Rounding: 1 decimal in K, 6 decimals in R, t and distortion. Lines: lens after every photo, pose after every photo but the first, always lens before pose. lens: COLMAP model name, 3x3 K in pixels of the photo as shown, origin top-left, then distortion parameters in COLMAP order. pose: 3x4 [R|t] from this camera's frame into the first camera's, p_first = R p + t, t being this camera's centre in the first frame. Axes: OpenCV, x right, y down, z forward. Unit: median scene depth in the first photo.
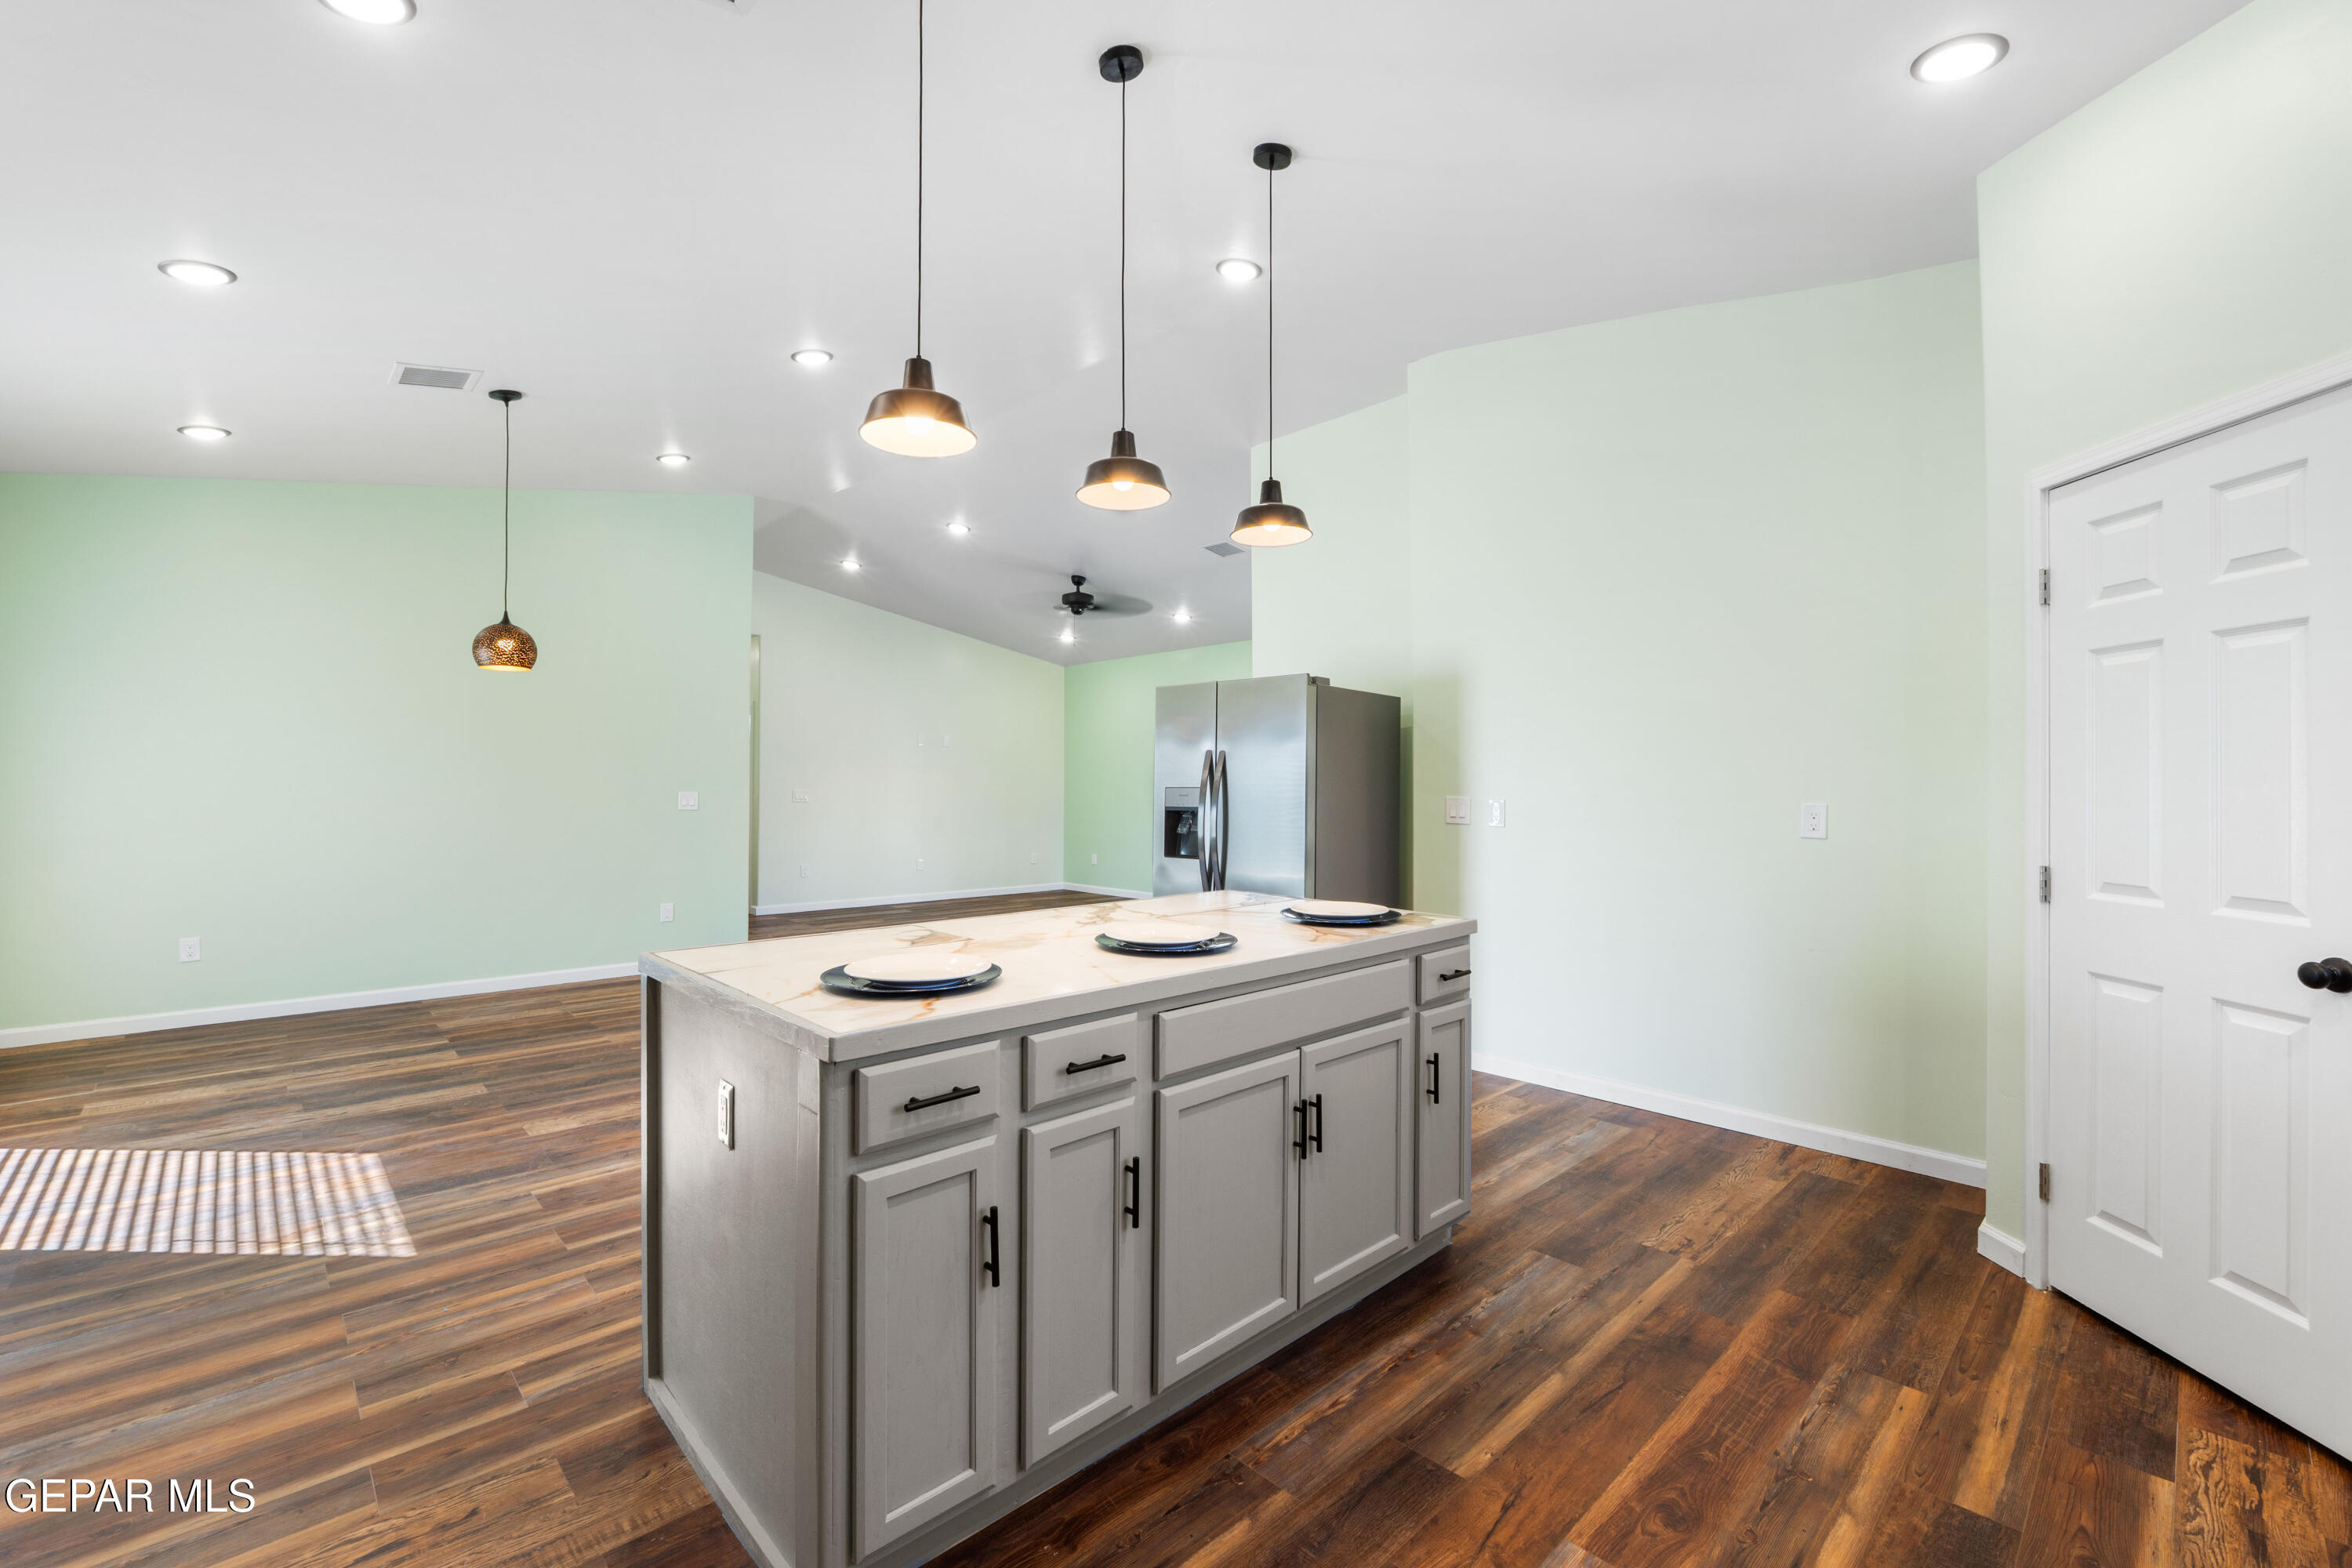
lens RADIAL K [[986.3, 0, 1176.0], [0, 986.3, 784.0], [0, 0, 1]] dist [0.024067, 0.000088]
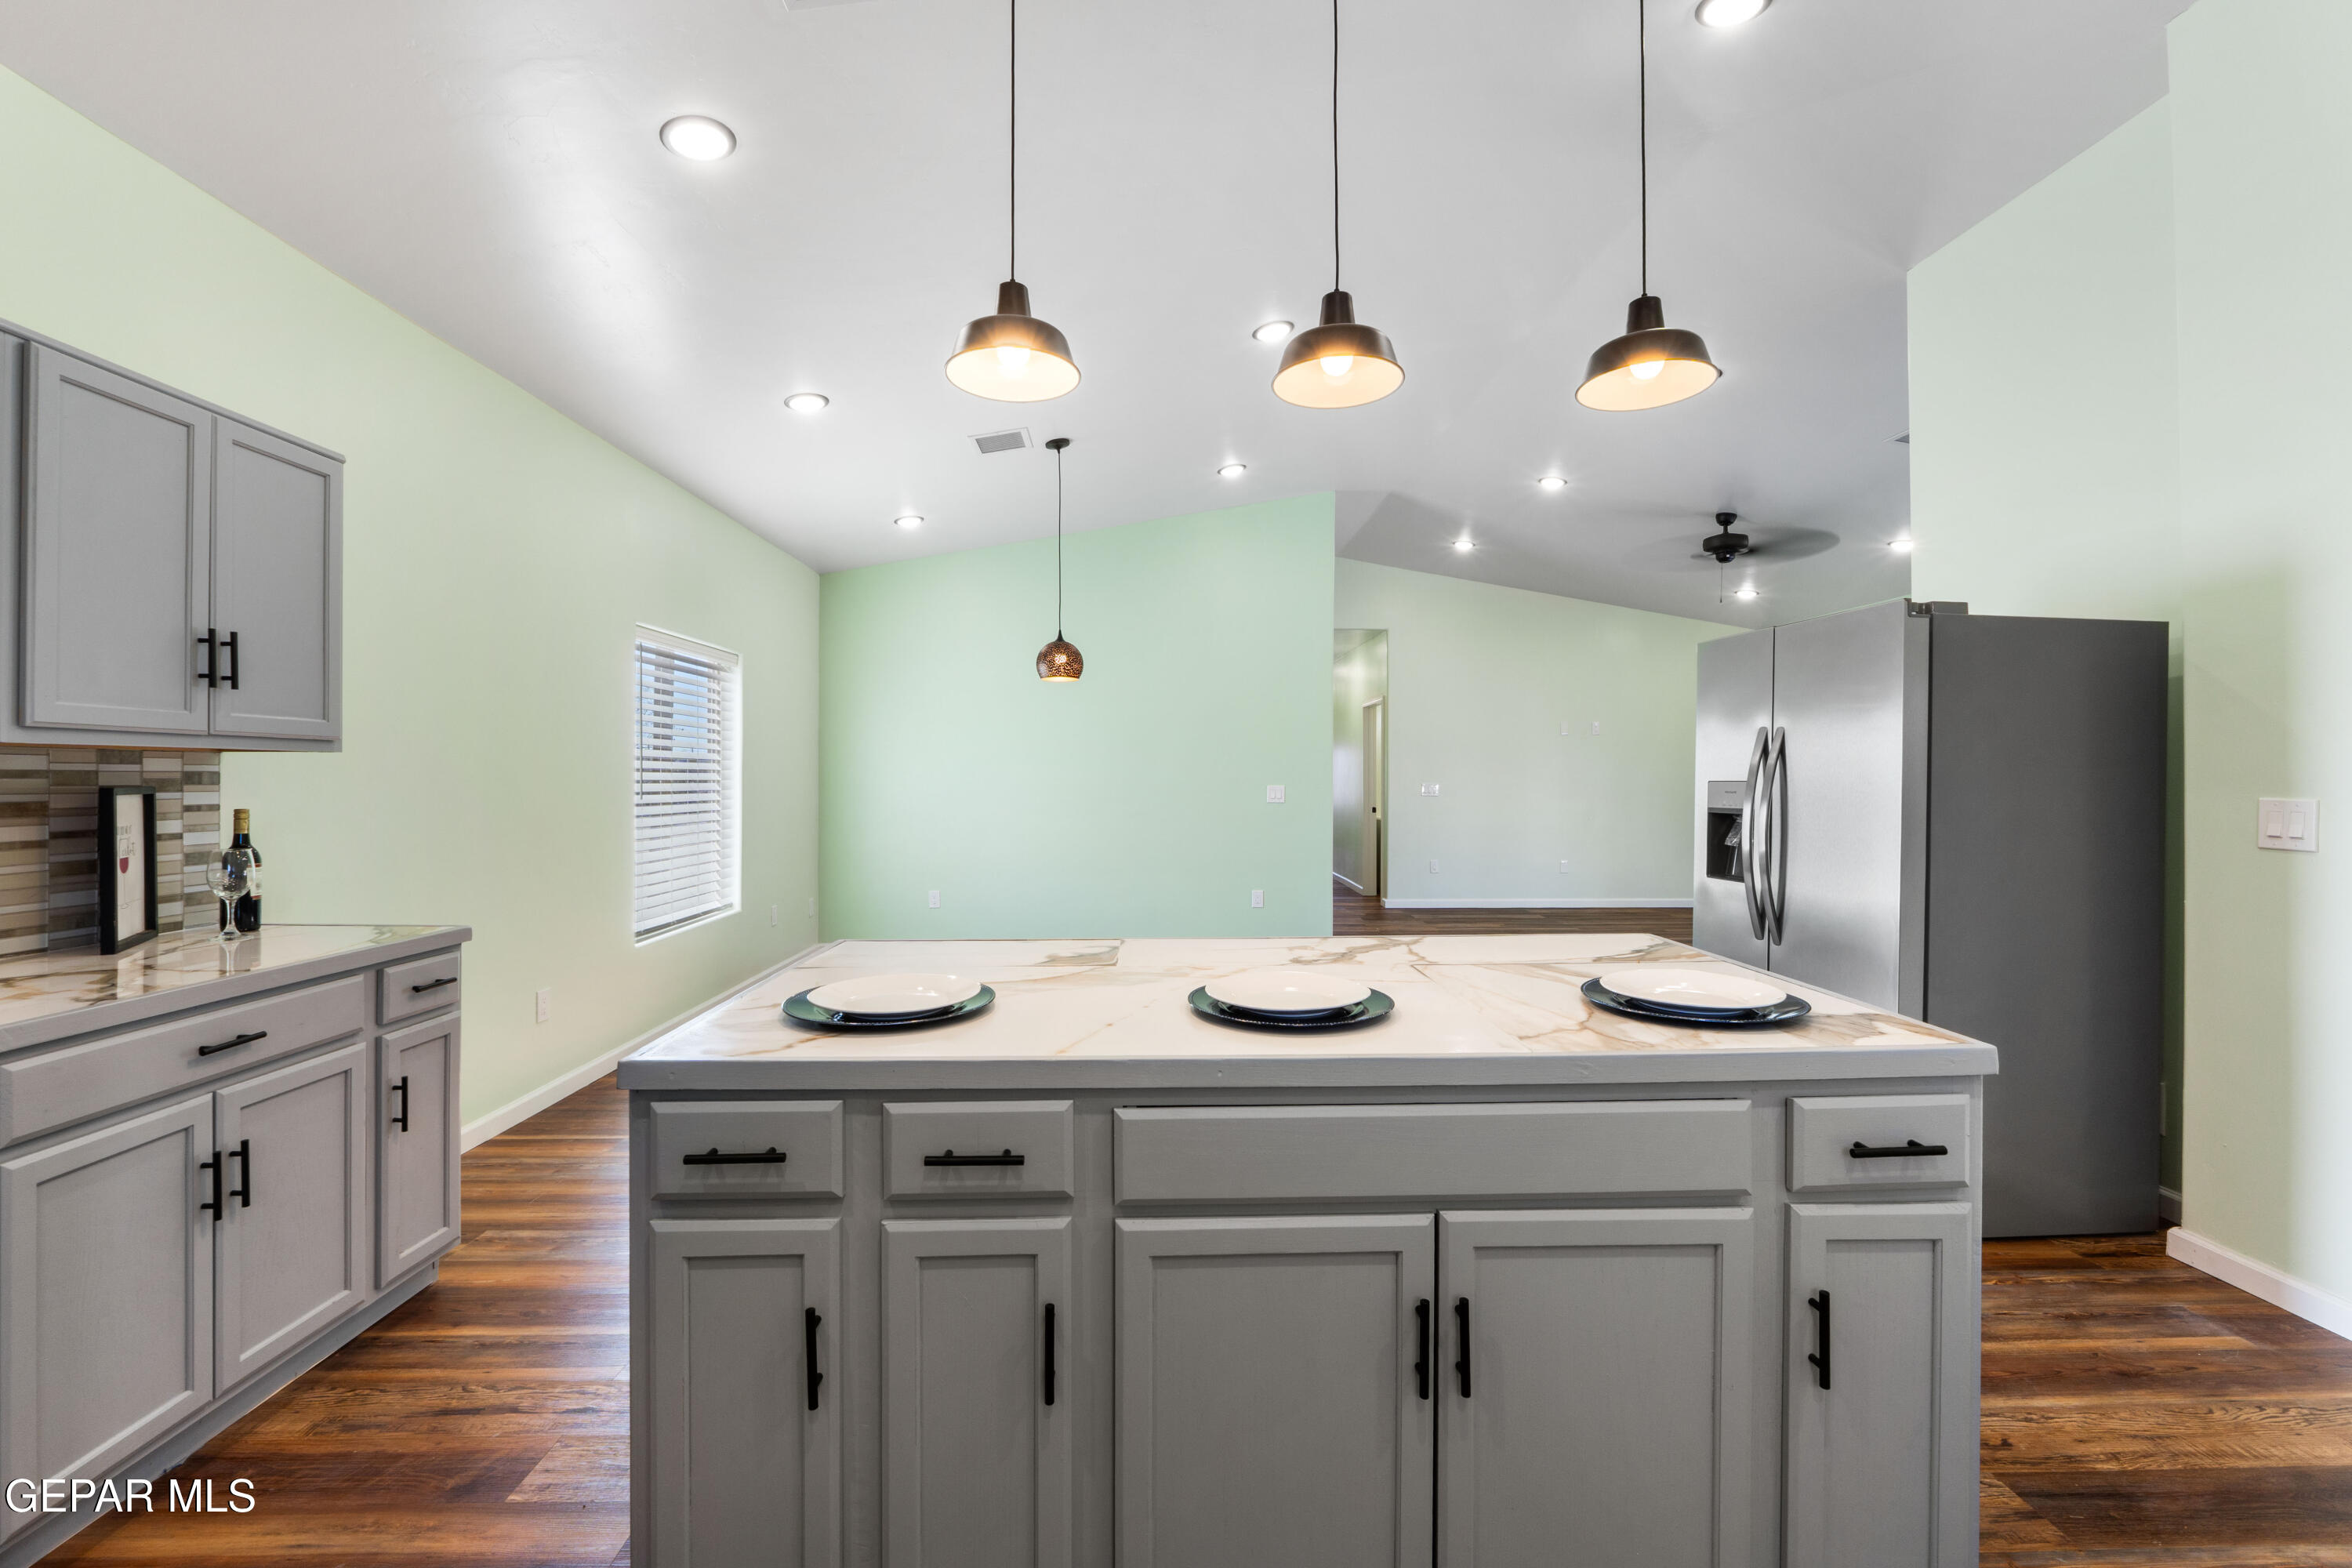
lens RADIAL K [[1032.2, 0, 1169.1], [0, 1032.2, 747.3], [0, 0, 1]] dist [0.002935, 0.000009]
pose [[0.751355, -0.024860, -0.659430, 0.200557], [0.002174, 0.999378, -0.035198, 0.003372], [0.659895, 0.025013, 0.750941, 0.196594]]
